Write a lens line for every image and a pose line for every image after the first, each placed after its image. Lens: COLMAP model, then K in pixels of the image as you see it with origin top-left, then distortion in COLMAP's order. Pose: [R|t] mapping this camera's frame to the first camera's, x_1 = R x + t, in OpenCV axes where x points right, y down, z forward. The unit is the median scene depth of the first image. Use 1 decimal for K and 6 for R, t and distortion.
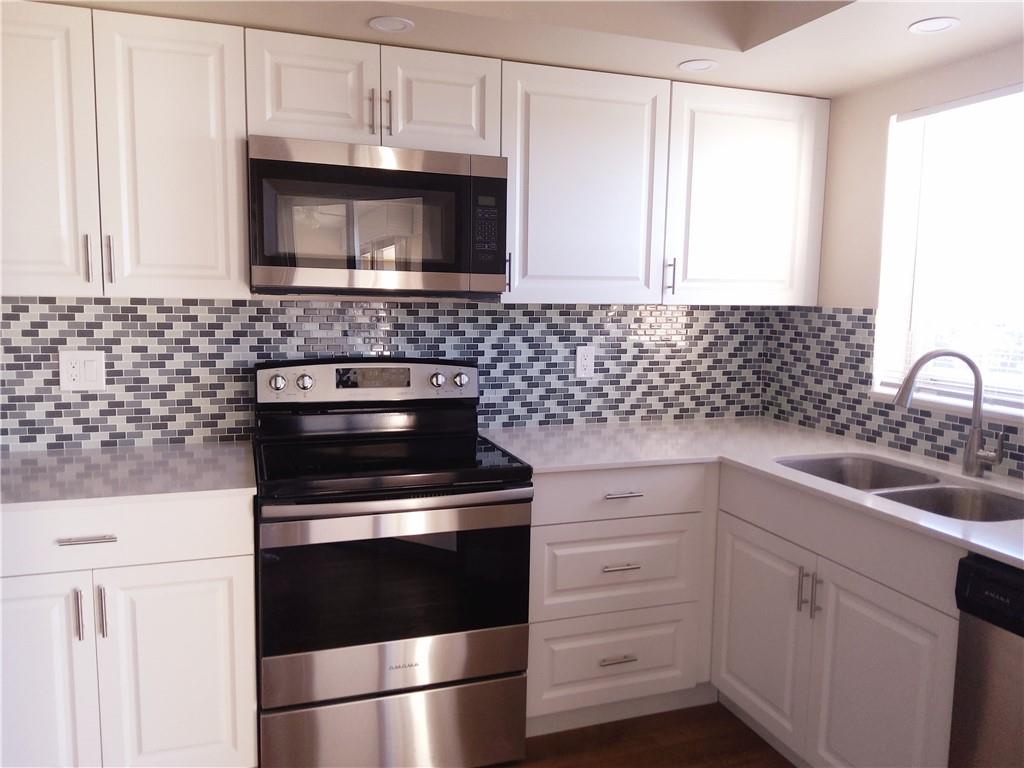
lens RADIAL K [[766.0, 0, 513.9], [0, 766.0, 384.6], [0, 0, 1]] dist [0.042663, -0.059500]
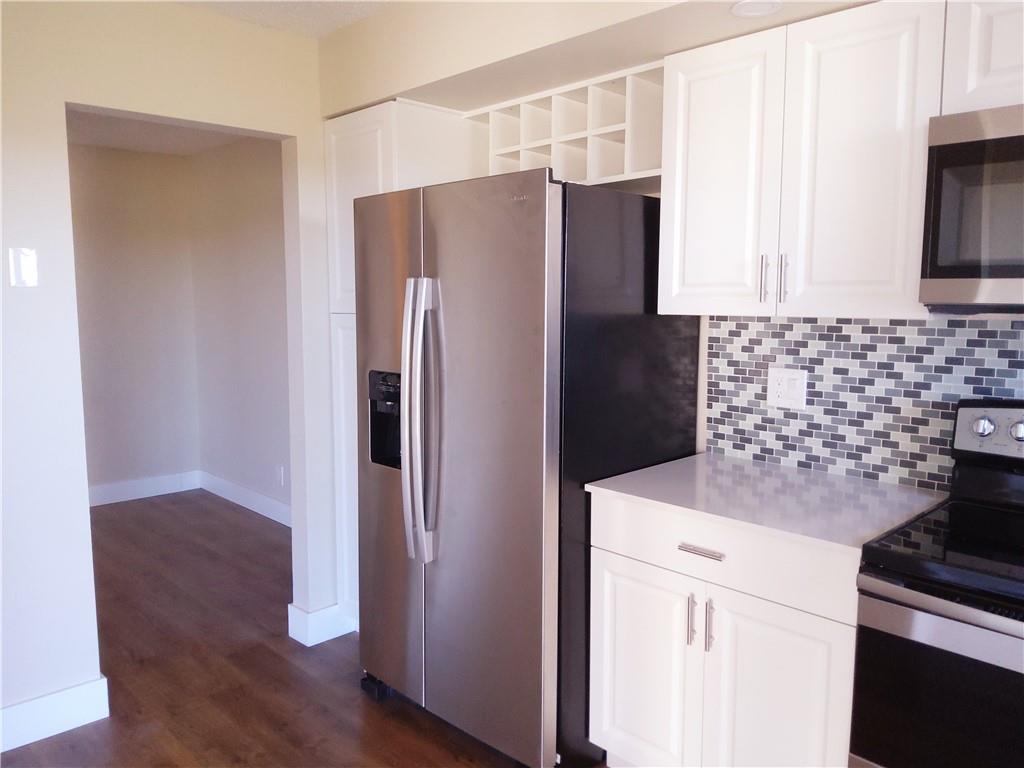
lens RADIAL K [[766.0, 0, 512.6], [0, 766.0, 380.2], [0, 0, 1]] dist [0.042663, -0.059500]
pose [[0.423158, 0.083179, -0.902230, 0.197733], [-0.101395, 0.993870, 0.044072, -0.036908], [0.900365, 0.072832, 0.428998, 0.244483]]
